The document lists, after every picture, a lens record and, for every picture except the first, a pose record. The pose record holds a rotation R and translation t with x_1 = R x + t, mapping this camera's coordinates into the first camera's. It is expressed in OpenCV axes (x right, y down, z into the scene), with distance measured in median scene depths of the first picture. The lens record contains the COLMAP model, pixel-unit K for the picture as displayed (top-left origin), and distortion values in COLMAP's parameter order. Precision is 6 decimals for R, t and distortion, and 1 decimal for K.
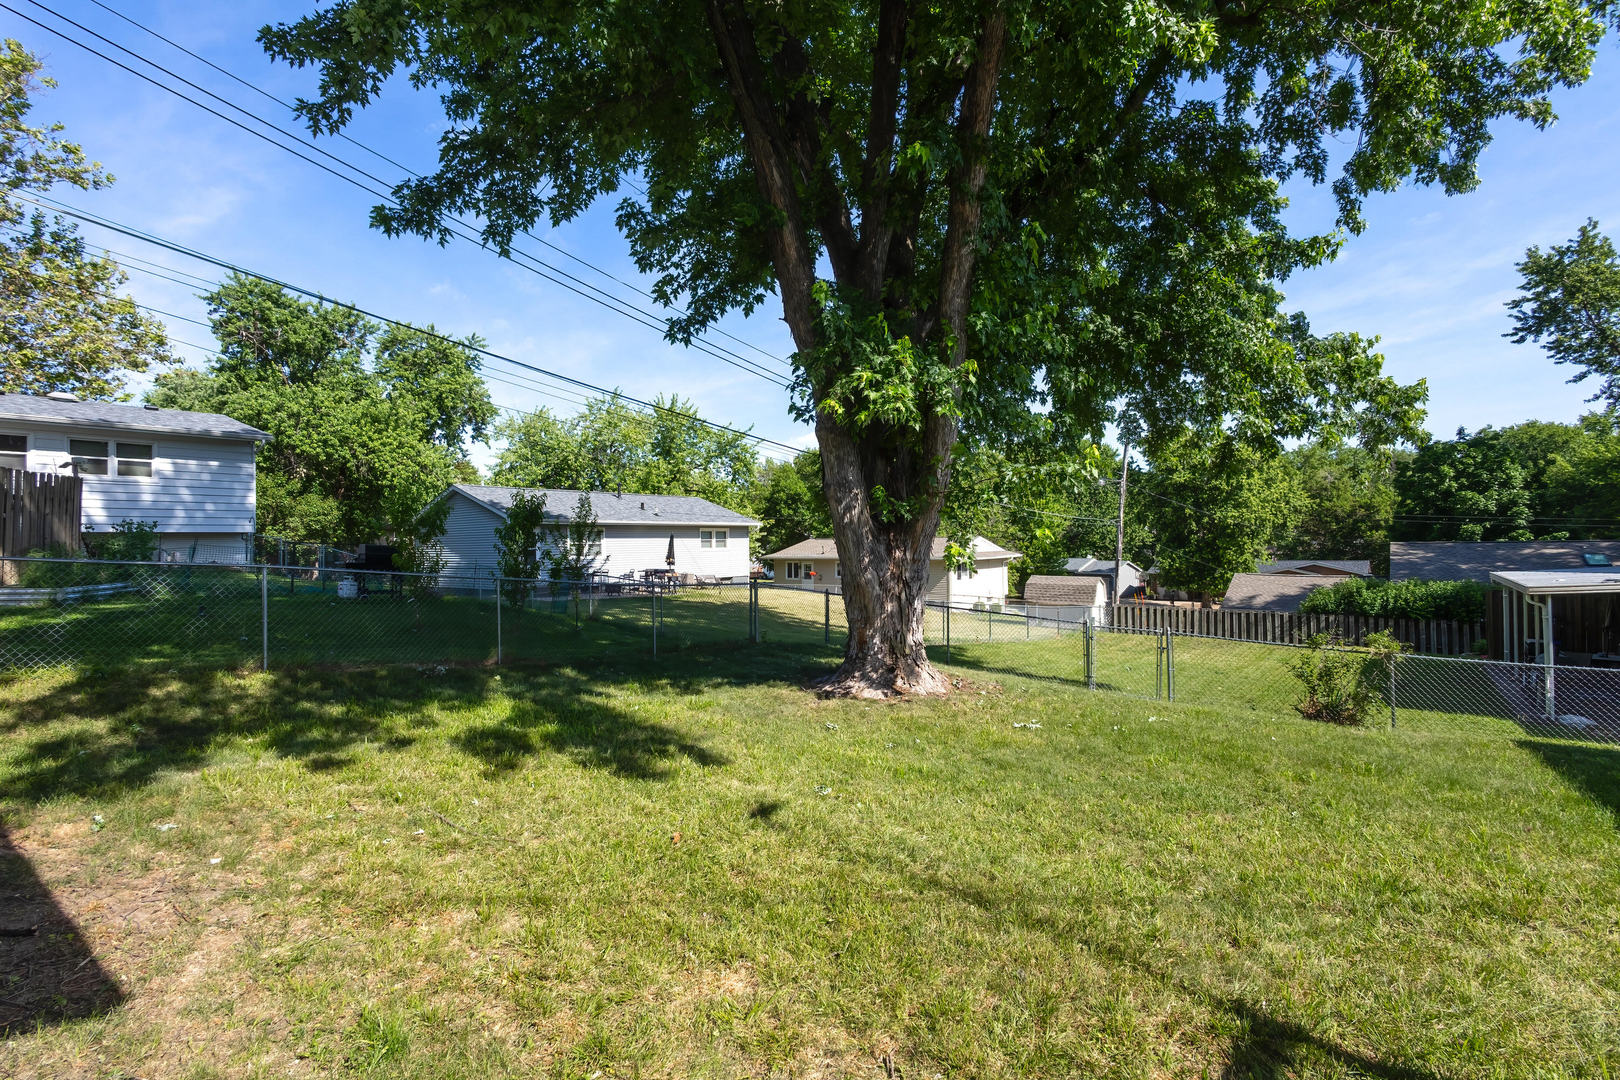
lens RADIAL K [[762.1, 0, 810.0], [0, 762.1, 540.0], [0, 0, 1]] dist [0.029697, -0.012020]
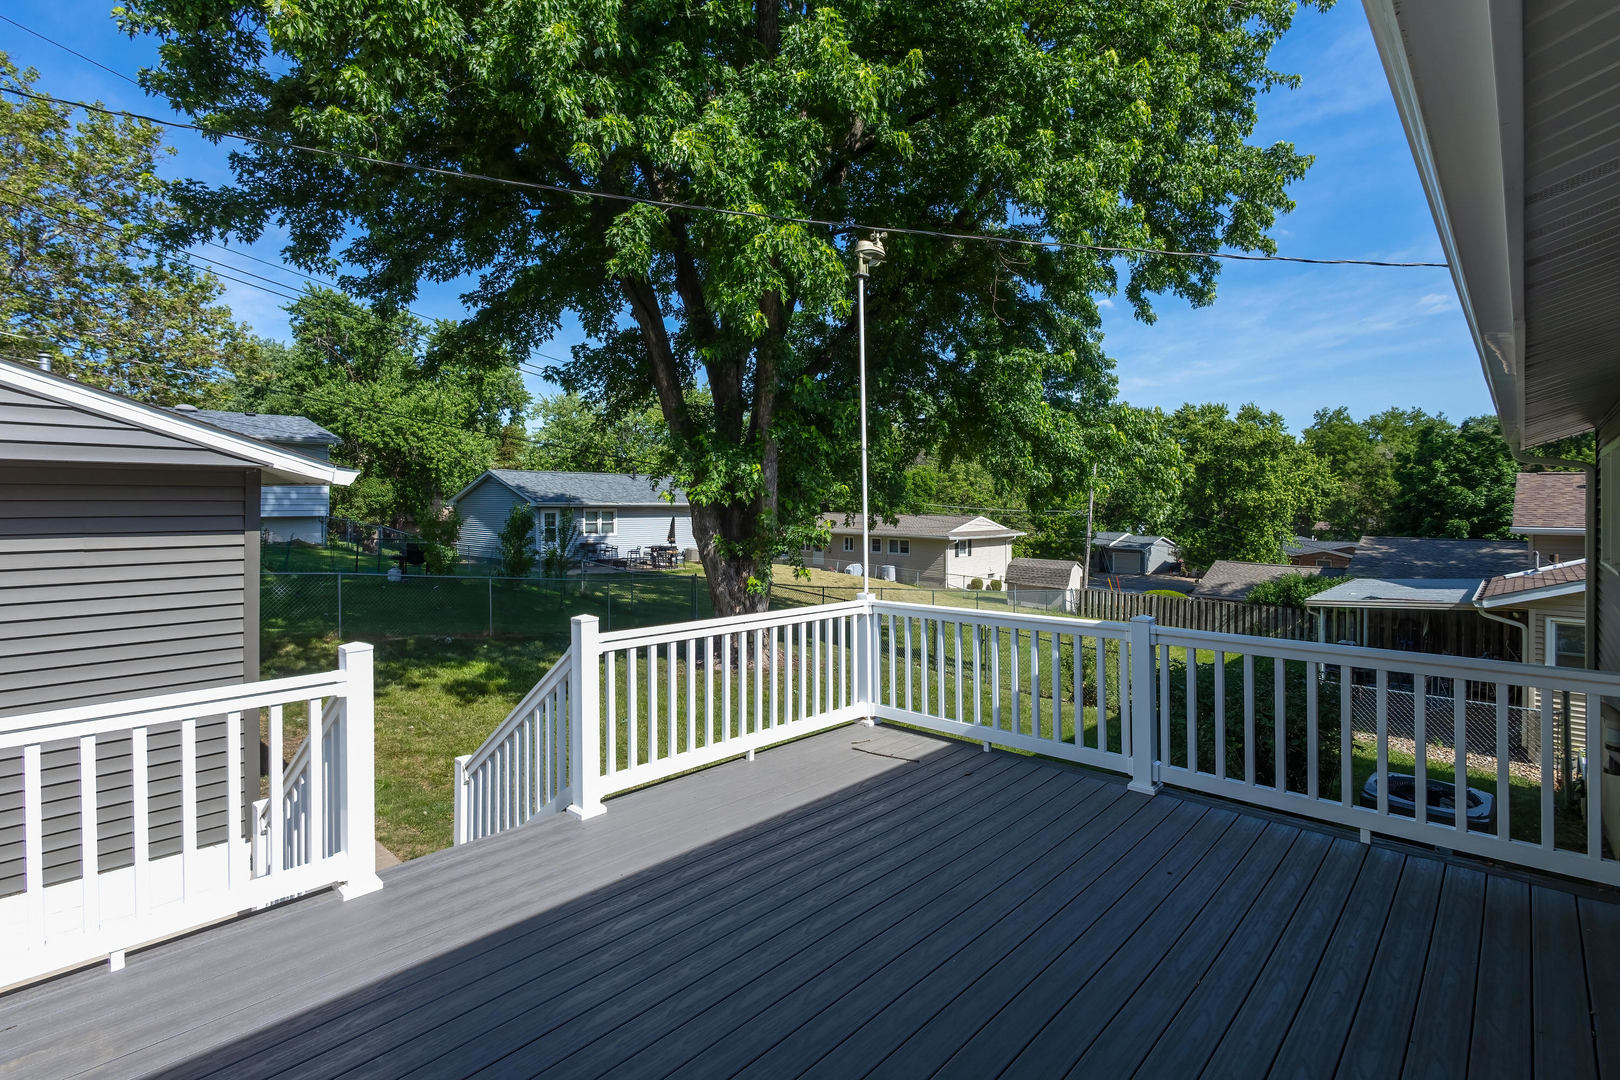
lens RADIAL K [[784.2, 0, 803.0], [0, 784.2, 525.6], [0, 0, 1]] dist [0.030024, -0.012805]
pose [[0.996657, 0.025990, -0.077458, 0.101384], [-0.023272, 0.999088, 0.035794, -0.039385], [0.078317, -0.033871, 0.996353, -0.150124]]
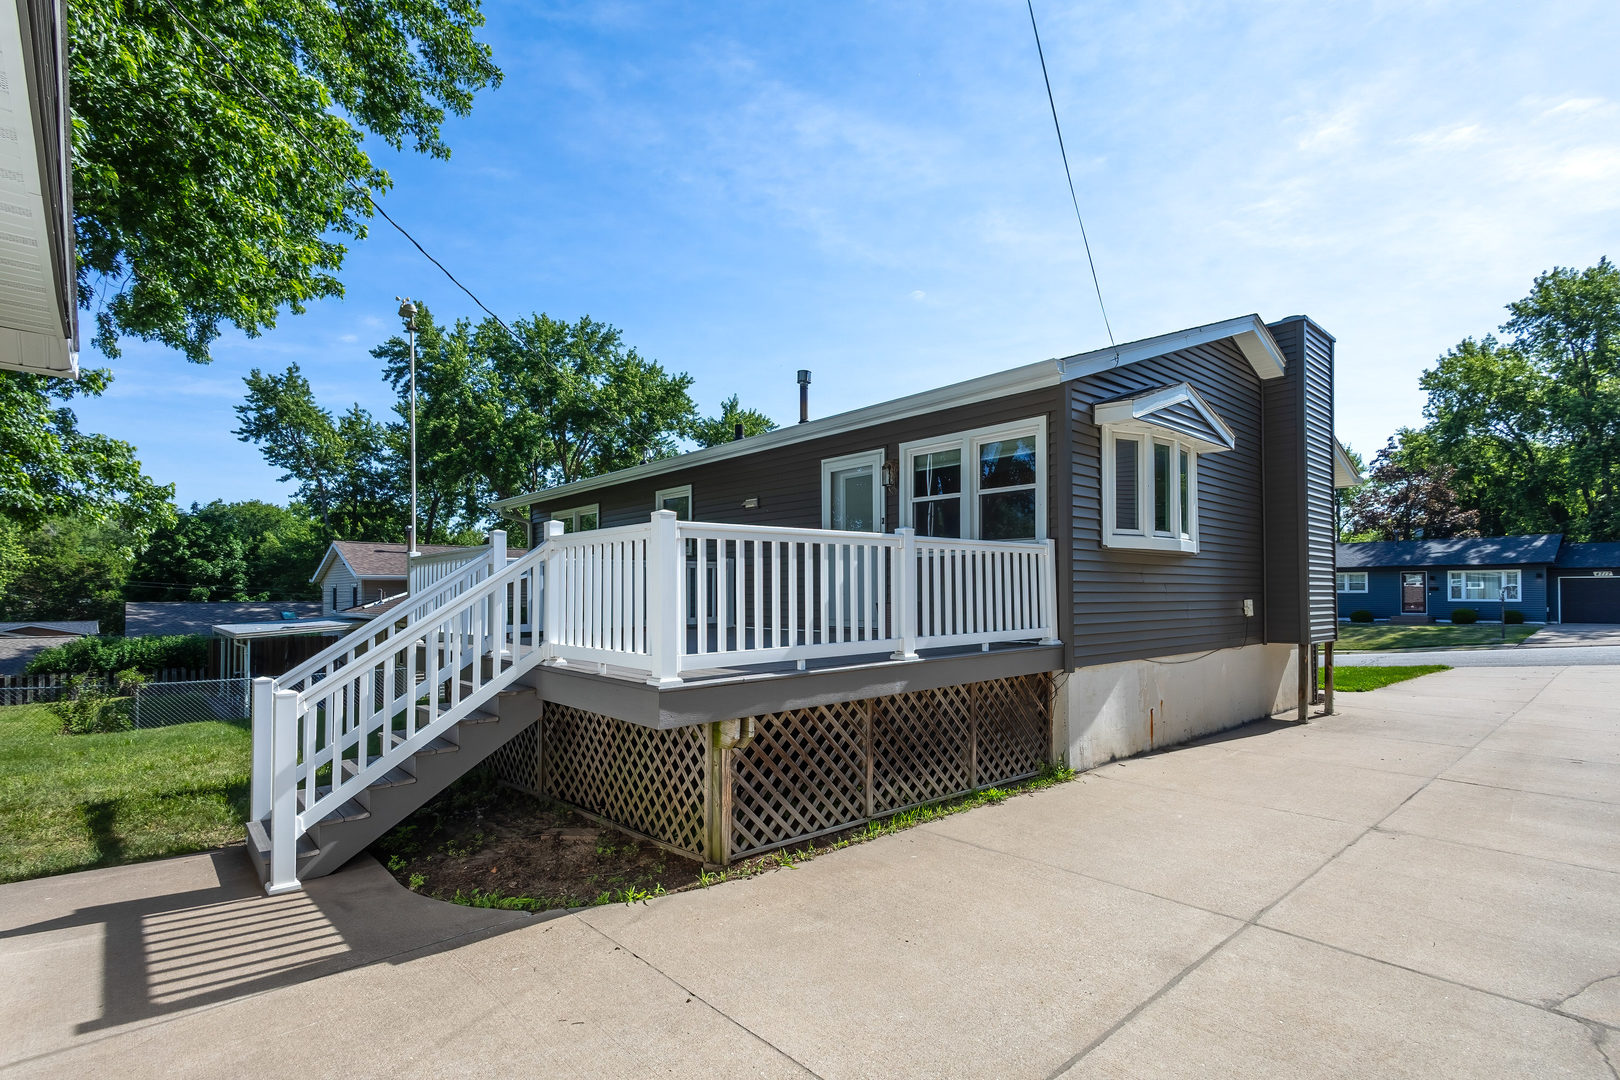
lens RADIAL K [[733.8, 0, 810.2], [0, 733.8, 578.0], [0, 0, 1]] dist [0.020040, -0.010215]
pose [[0.173872, 0.039186, 0.983988, -0.114928], [-0.008989, 0.999229, -0.038205, 0.000021], [-0.984727, -0.002202, 0.174090, -0.135936]]
